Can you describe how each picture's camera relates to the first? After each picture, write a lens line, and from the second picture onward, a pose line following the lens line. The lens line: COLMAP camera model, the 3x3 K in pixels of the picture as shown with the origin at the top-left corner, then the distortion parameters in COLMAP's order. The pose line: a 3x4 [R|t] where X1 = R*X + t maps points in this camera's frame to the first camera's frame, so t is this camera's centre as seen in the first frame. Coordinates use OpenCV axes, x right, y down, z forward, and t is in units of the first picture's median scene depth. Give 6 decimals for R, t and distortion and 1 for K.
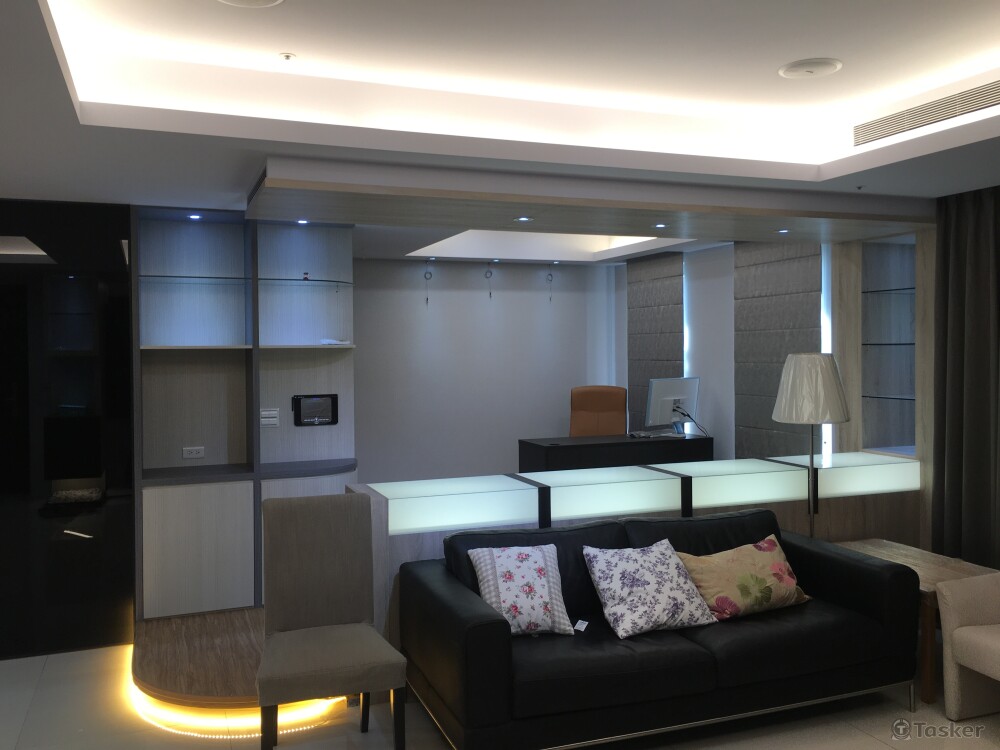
lens RADIAL K [[852.4, 0, 496.4], [0, 852.4, 355.4], [0, 0, 1]] dist [0.066008, -0.090687]
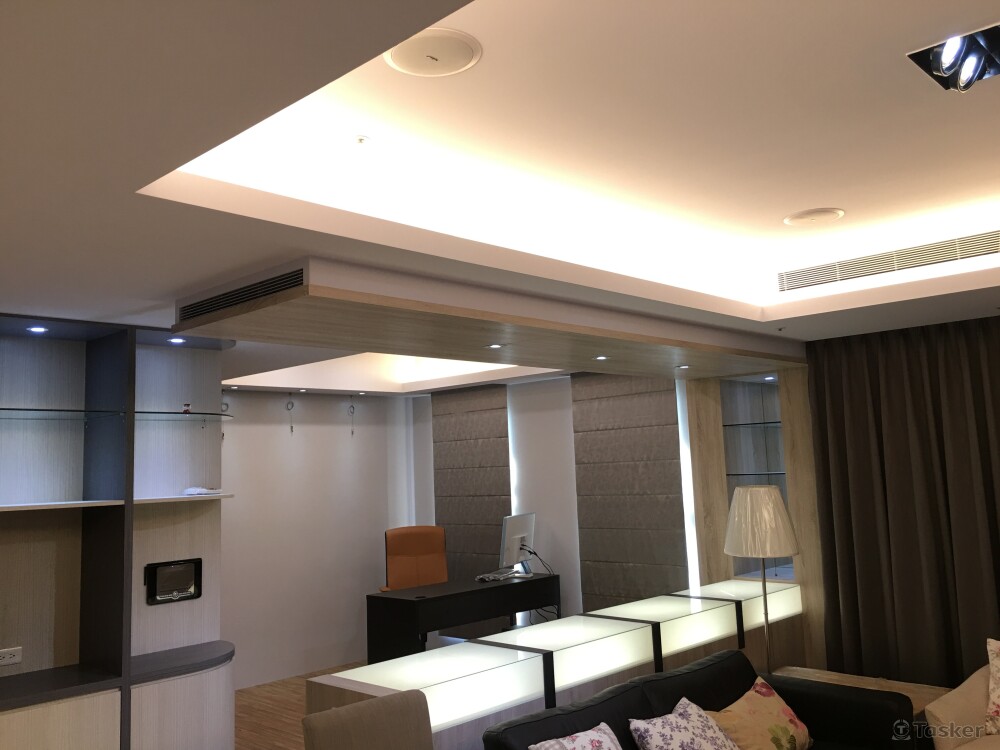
lens RADIAL K [[852.4, 0, 494.4], [0, 852.4, 364.2], [0, 0, 1]] dist [0.066008, -0.090687]
pose [[0.908293, 0.025448, 0.417560, -0.281022], [0.034270, 0.990267, -0.134897, -0.015702], [-0.416929, 0.136836, 0.898580, 0.155239]]
